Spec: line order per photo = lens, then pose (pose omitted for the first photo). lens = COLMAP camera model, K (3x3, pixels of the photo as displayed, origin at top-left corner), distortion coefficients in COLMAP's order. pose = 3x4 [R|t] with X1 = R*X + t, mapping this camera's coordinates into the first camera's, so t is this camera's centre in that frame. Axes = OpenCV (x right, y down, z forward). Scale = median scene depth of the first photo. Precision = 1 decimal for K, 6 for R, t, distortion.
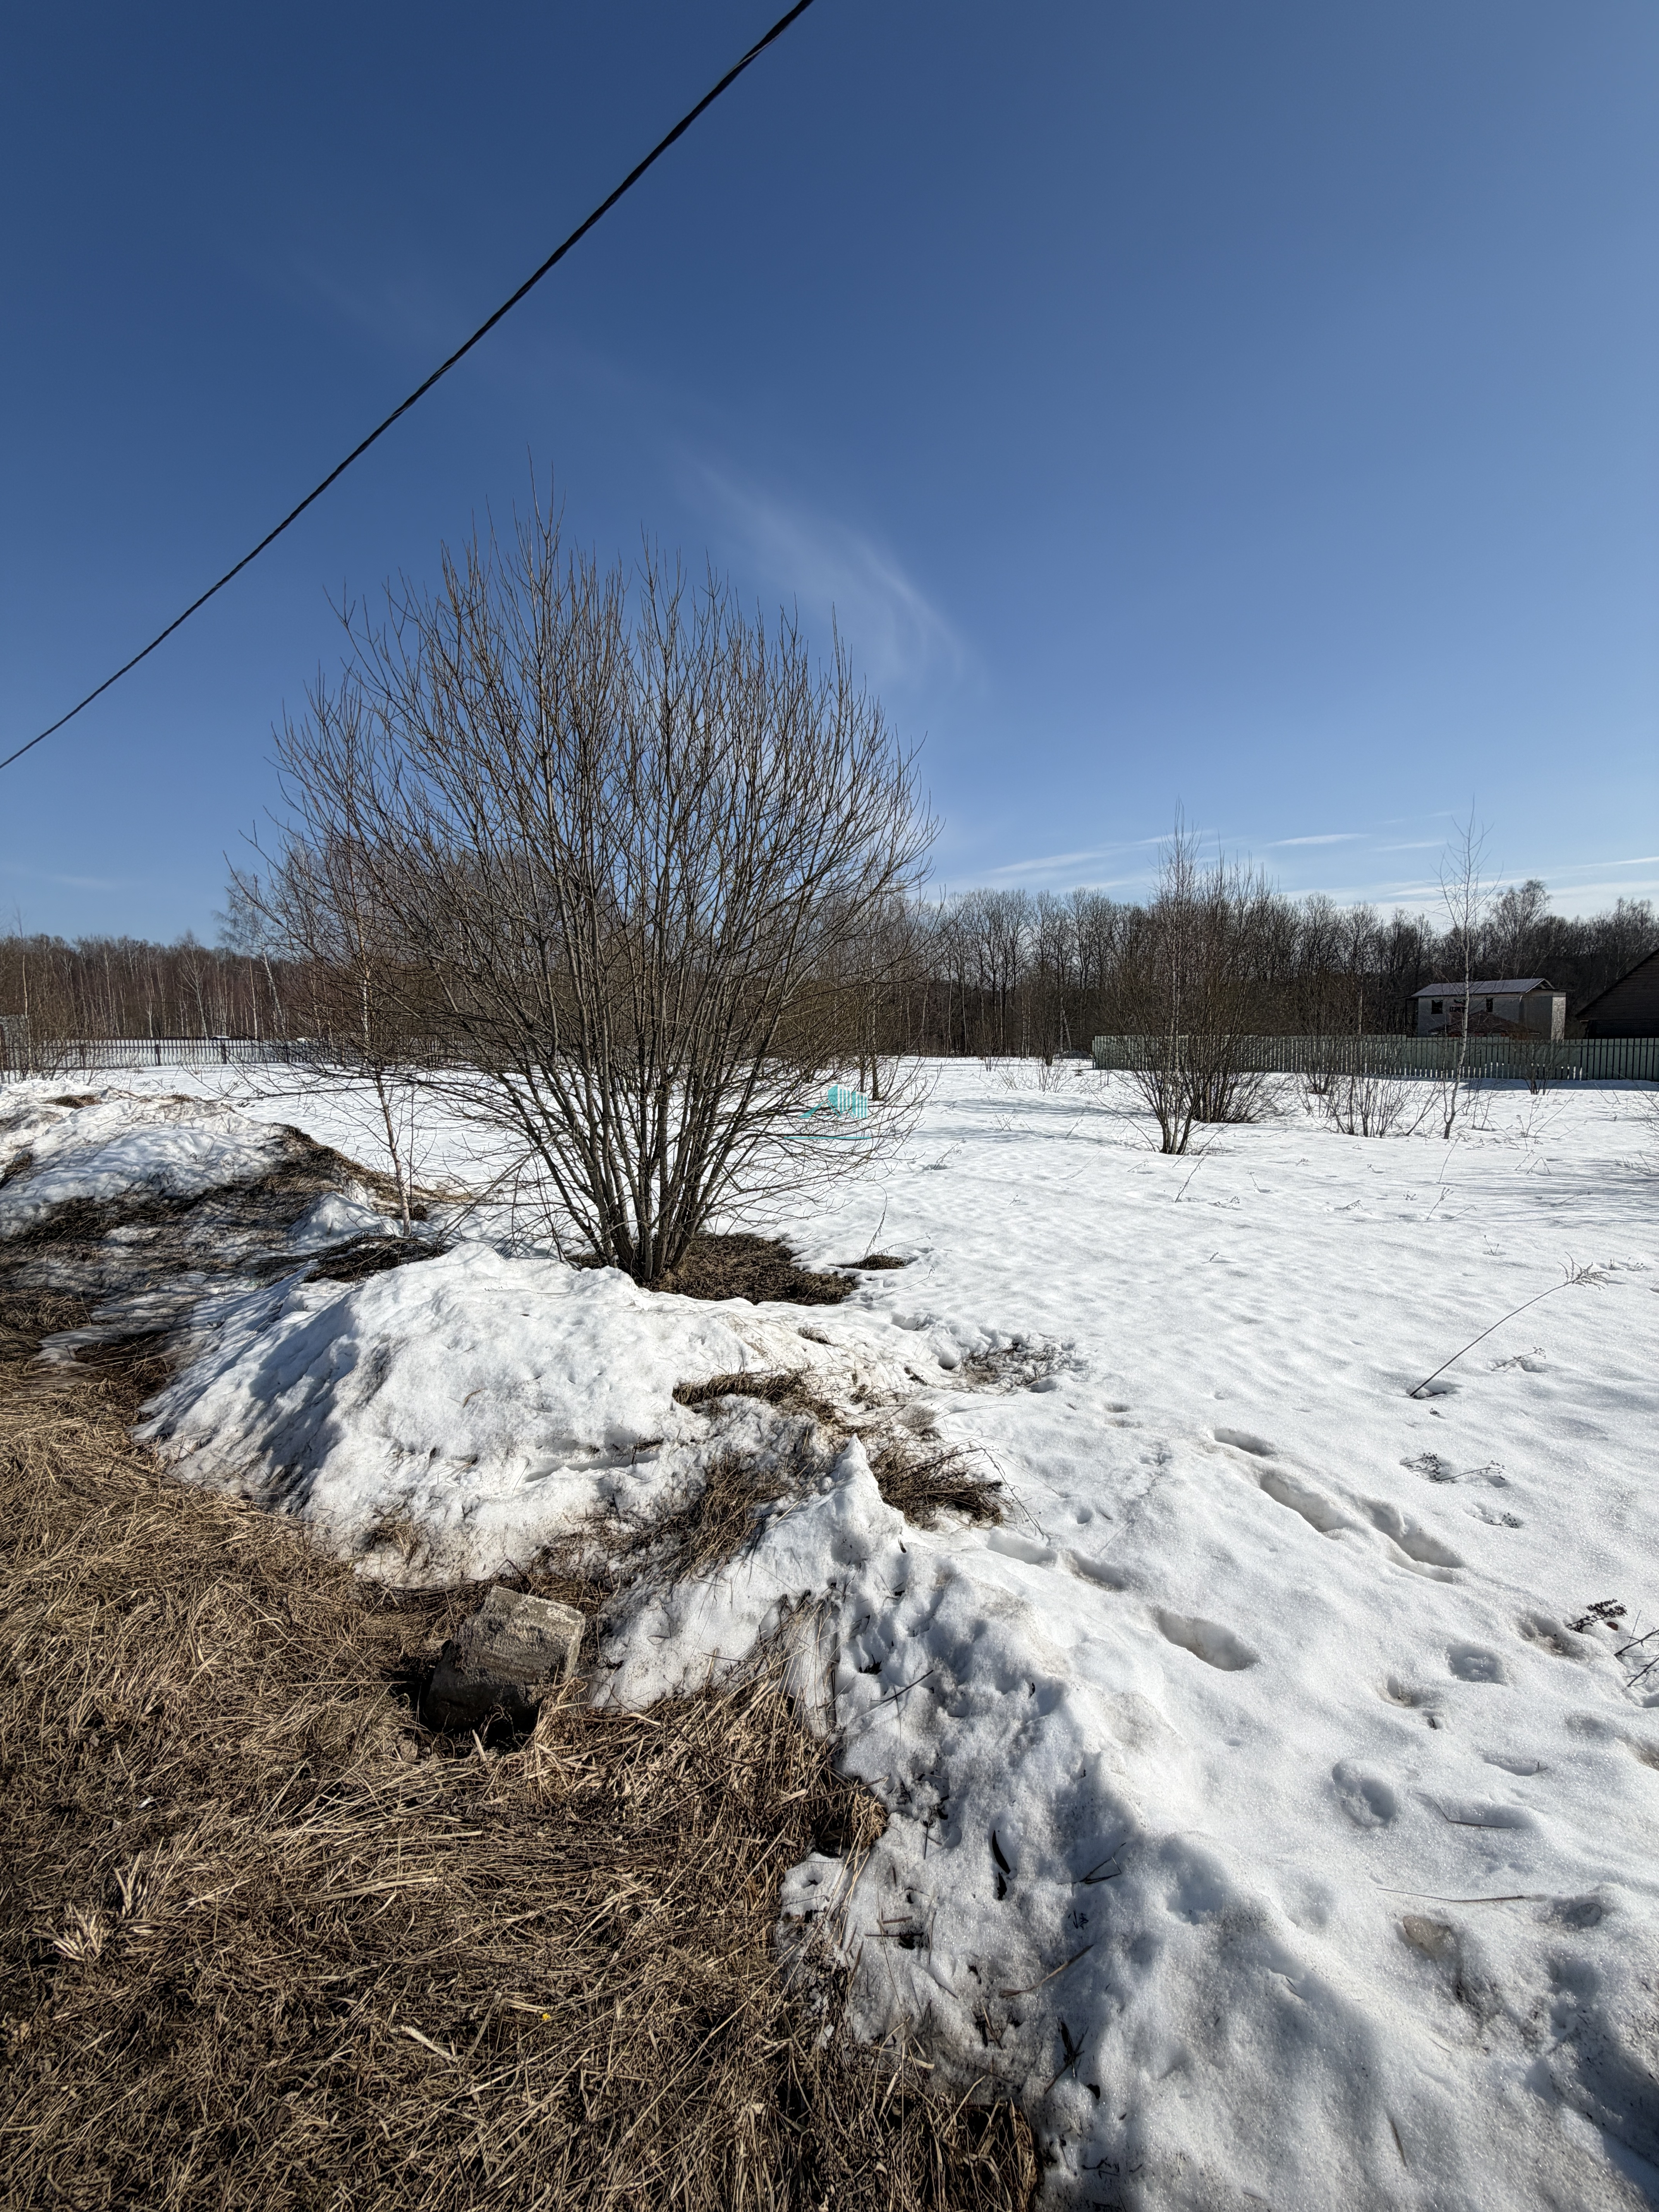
lens RADIAL K [[900.5, 0, 814.8], [0, 900.5, 1095.7], [0, 0, 1]] dist [0.013361, 0.001997]
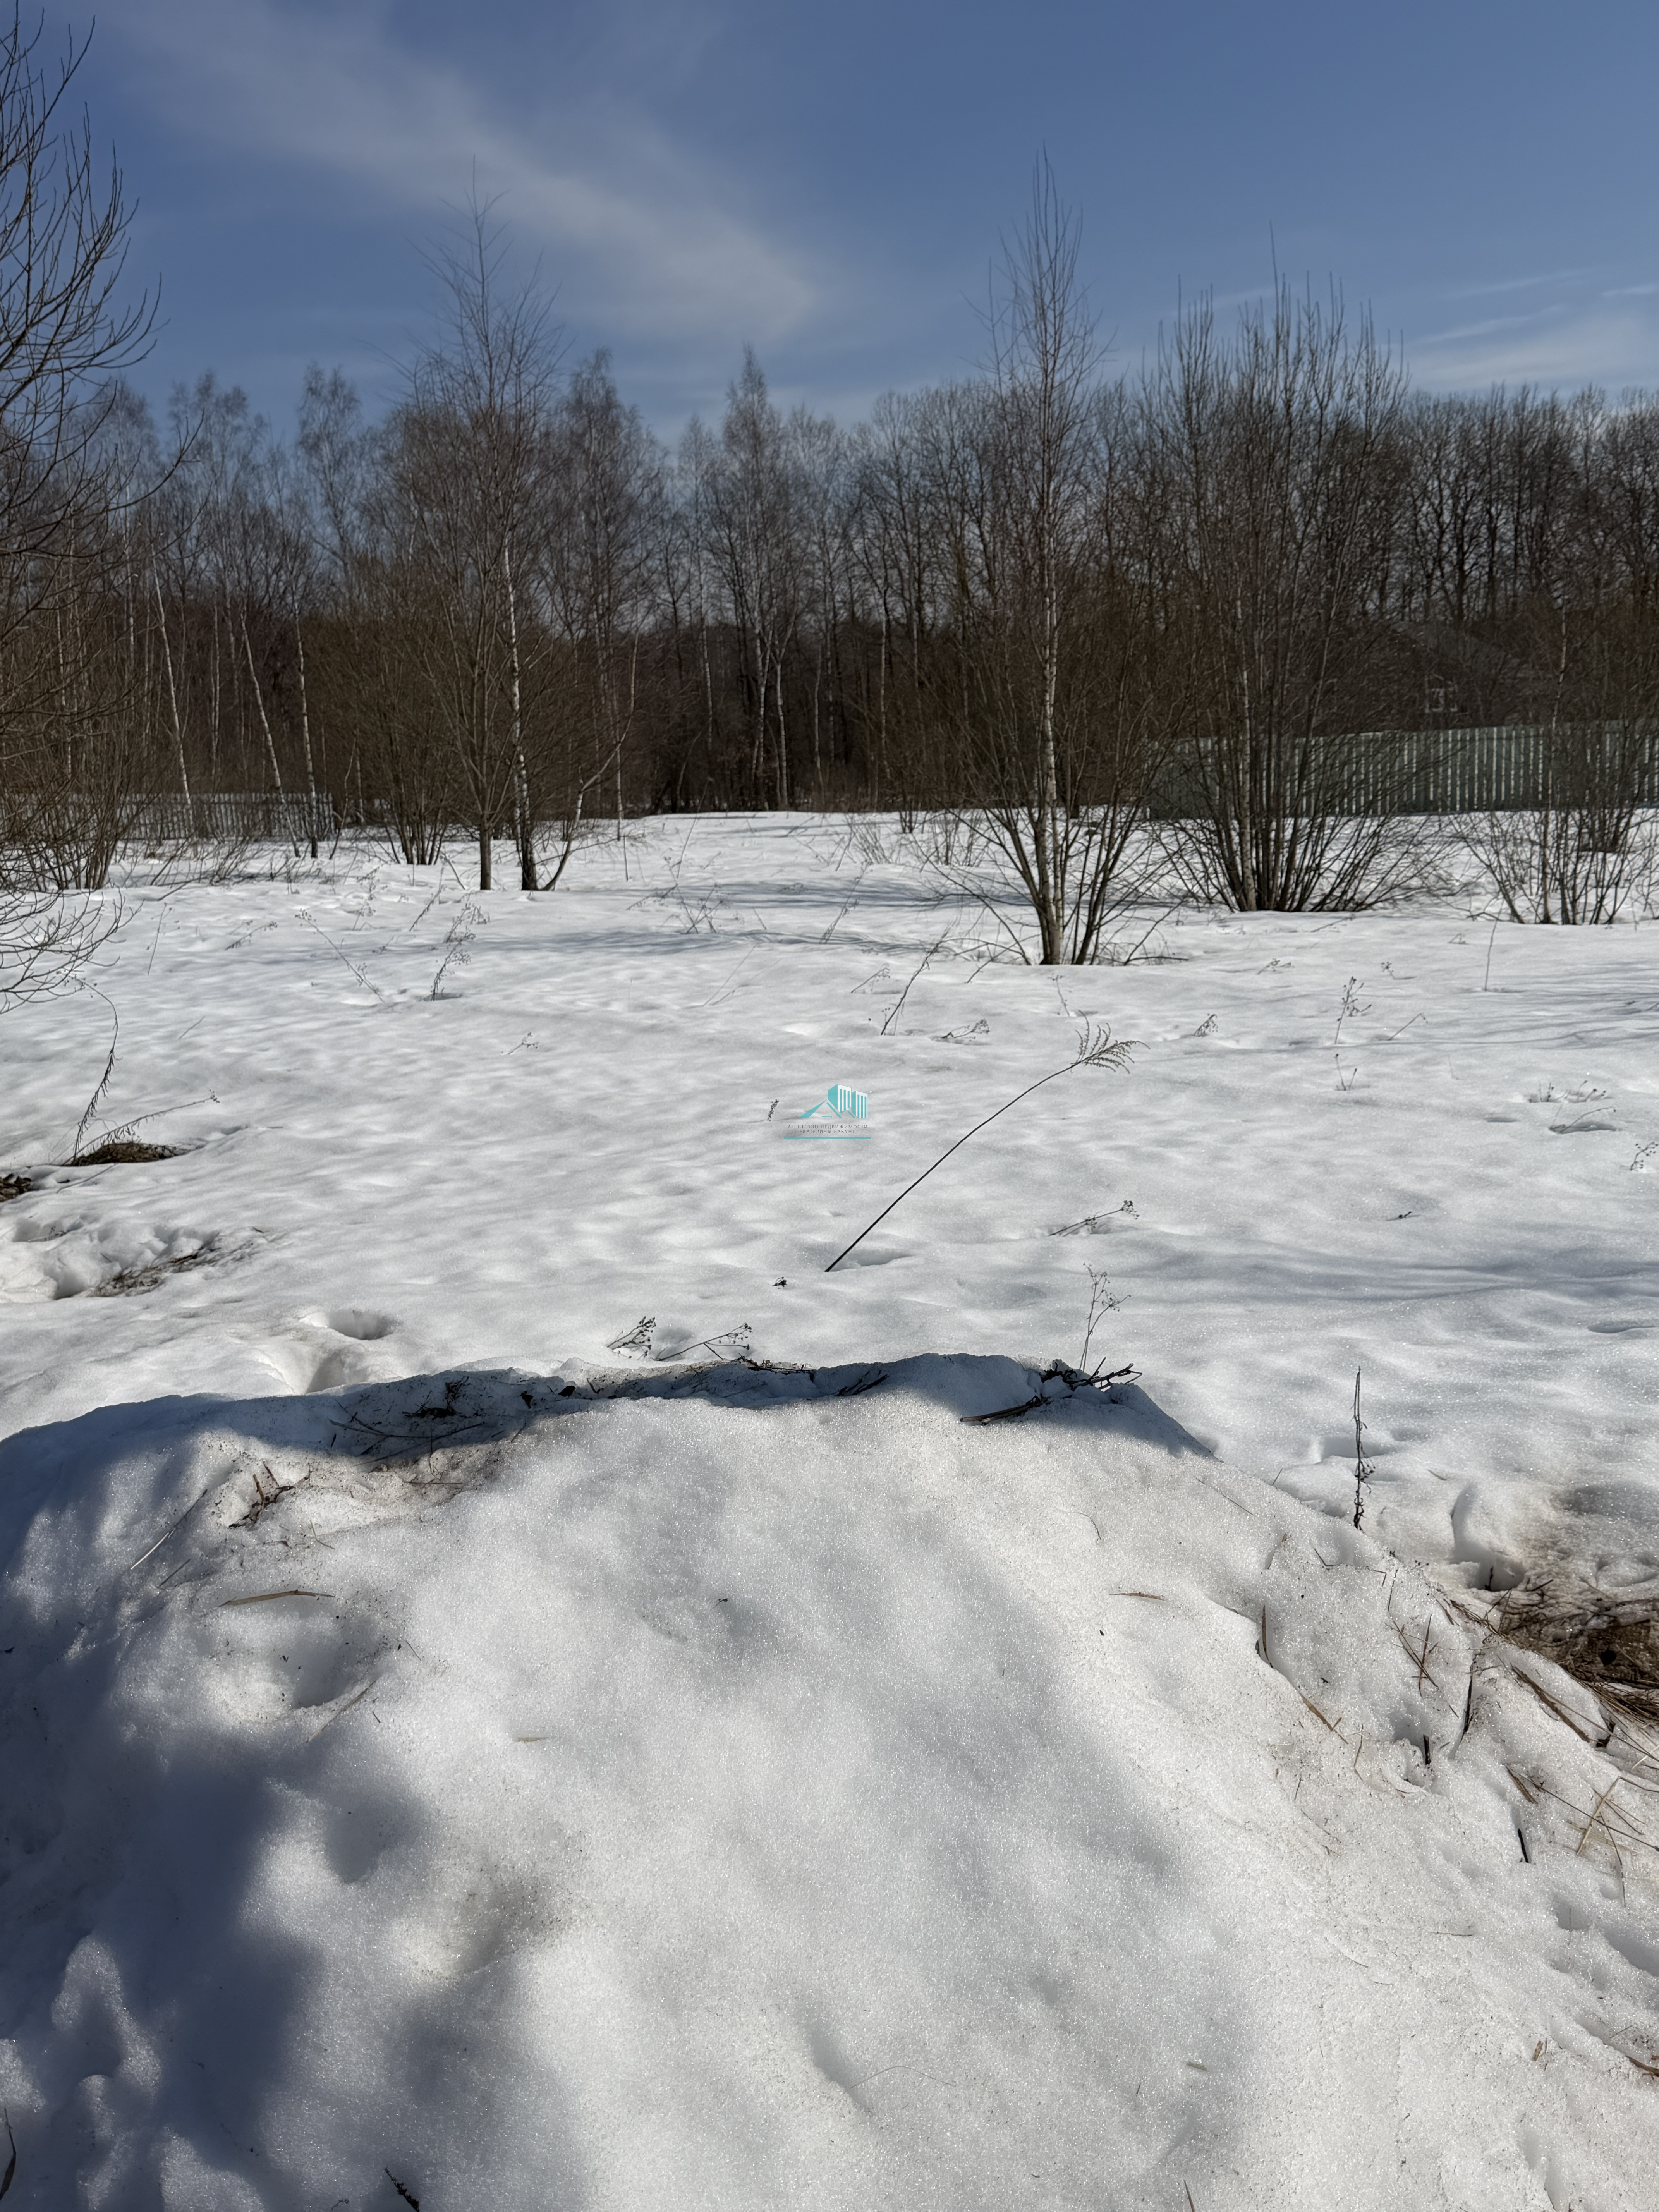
lens RADIAL K [[2257.6, 0, 833.0], [0, 2257.6, 1107.3], [0, 0, 1]] dist [0.128664, 0.000000]
pose [[0.994801, -0.038441, 0.094301, 0.552167], [0.030813, 0.996233, 0.081062, 0.120619], [-0.097062, -0.077735, 0.992238, -0.393351]]
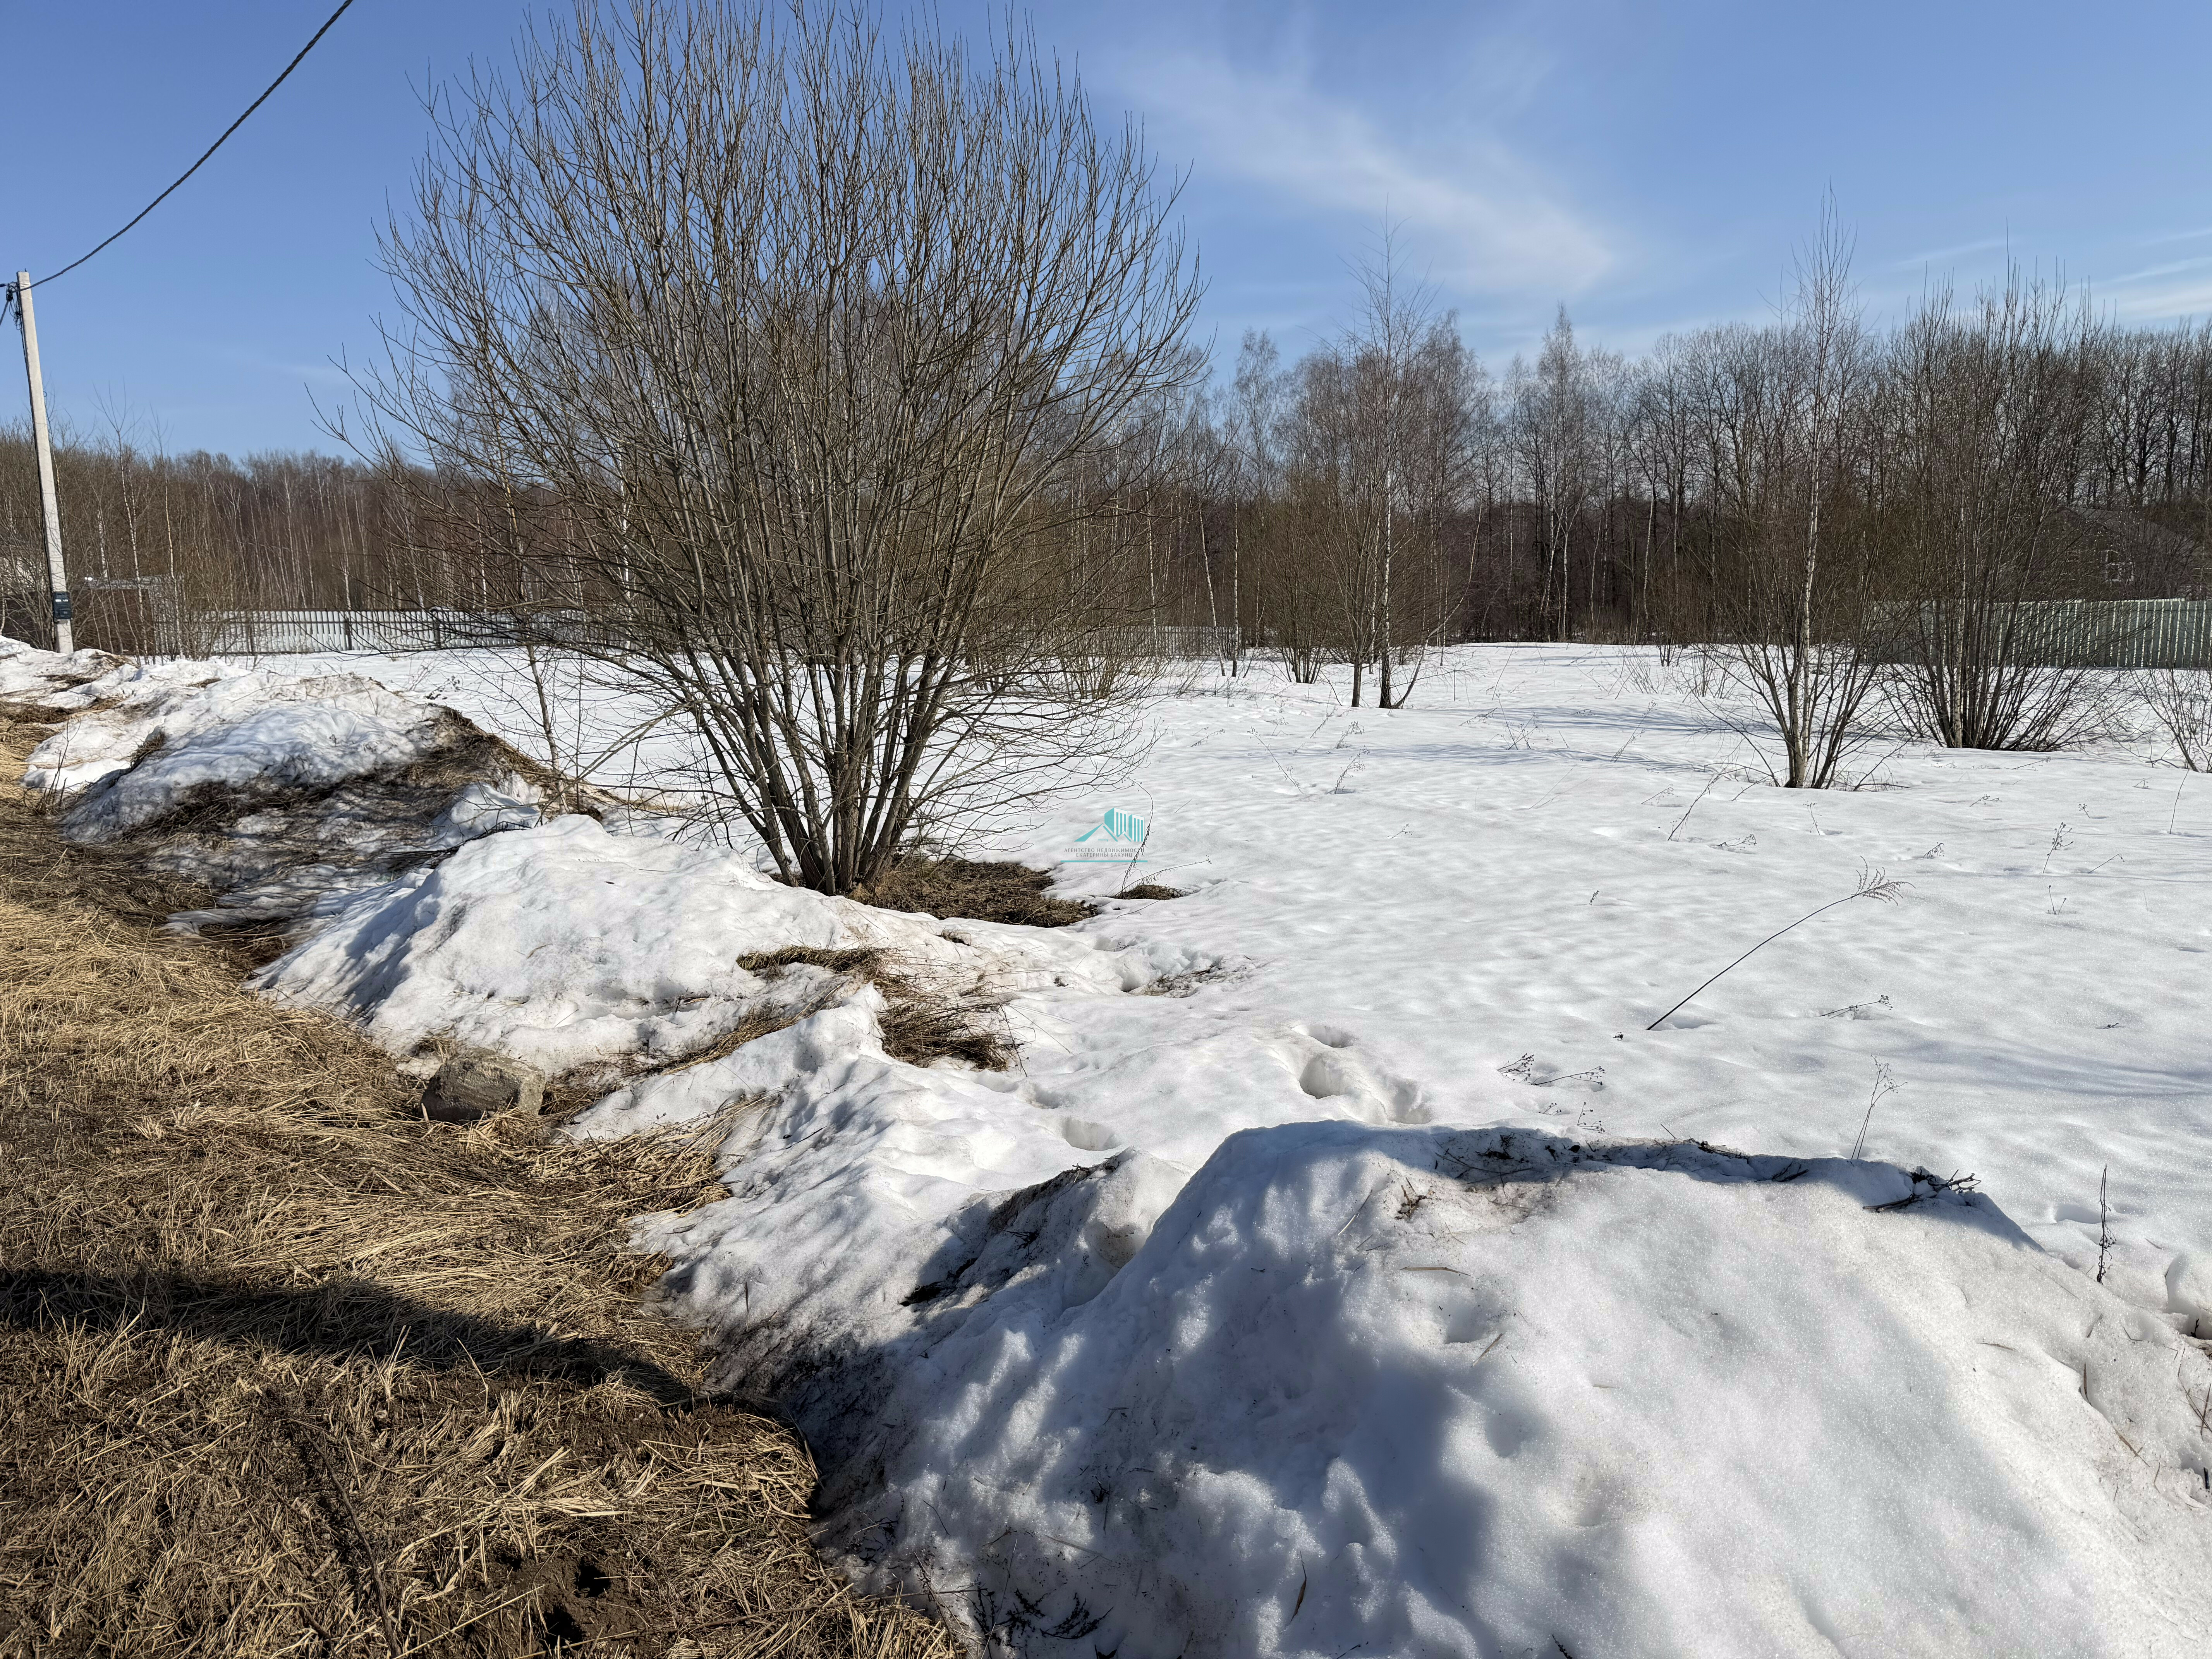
lens RADIAL K [[1601.6, 0, 1075.1], [0, 1601.6, 865.2], [0, 0, 1]] dist [0.026301, -0.045636]
pose [[0.977682, 0.032807, -0.207513, 0.470370], [-0.013743, 0.995604, 0.092653, 0.068875], [0.209641, -0.087733, 0.973835, -0.472154]]
